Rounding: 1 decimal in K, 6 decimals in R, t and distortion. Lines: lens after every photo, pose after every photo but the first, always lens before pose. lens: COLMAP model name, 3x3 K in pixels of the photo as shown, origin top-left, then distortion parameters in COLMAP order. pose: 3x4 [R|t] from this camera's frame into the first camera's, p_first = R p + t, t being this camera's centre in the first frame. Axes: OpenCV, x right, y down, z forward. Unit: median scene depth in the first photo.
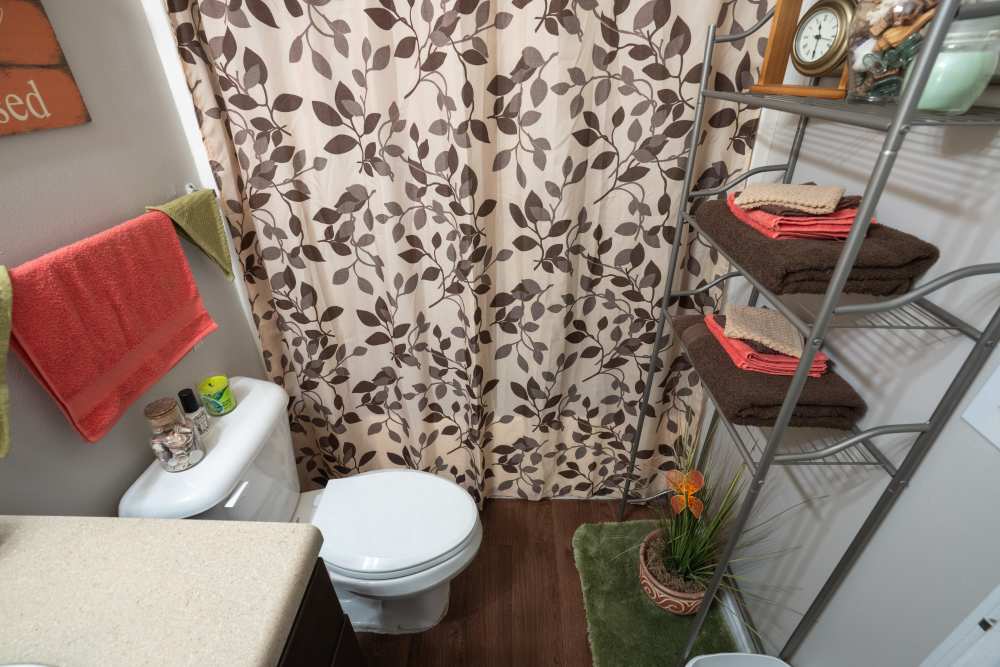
lens RADIAL K [[461.5, 0, 500.0], [0, 461.5, 336.5], [0, 0, 1]] dist [-0.090598, 0.040624]
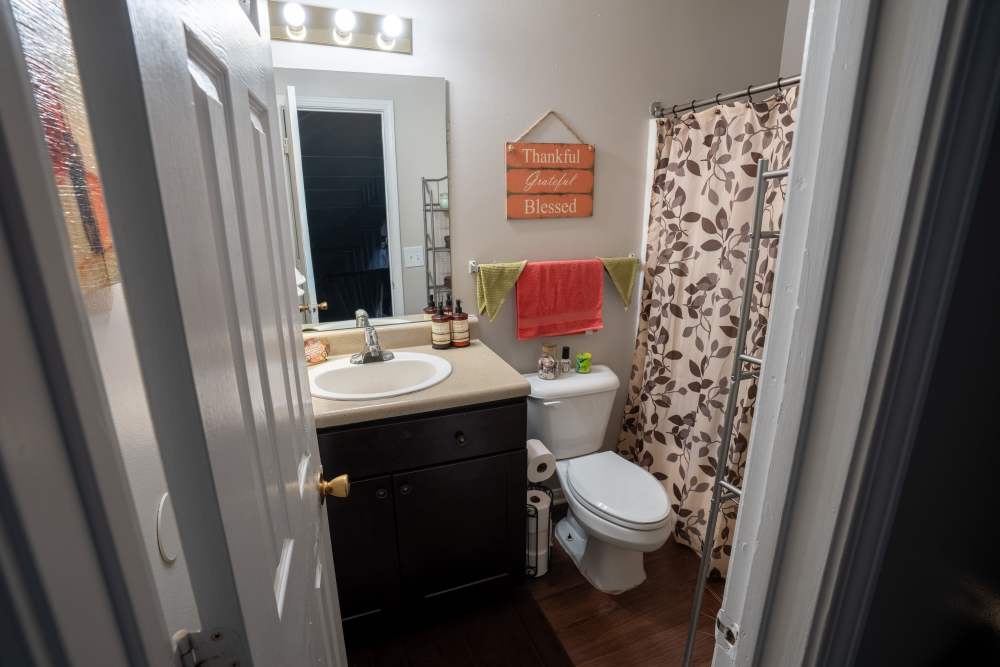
lens RADIAL K [[485.2, 0, 515.3], [0, 485.2, 323.5], [0, 0, 1]] dist [-0.070497, 0.023916]
pose [[0.396758, 0.242667, -0.885266, 0.814090], [-0.482358, 0.875650, 0.023848, 0.073255], [0.780970, 0.417553, 0.464474, -0.134248]]
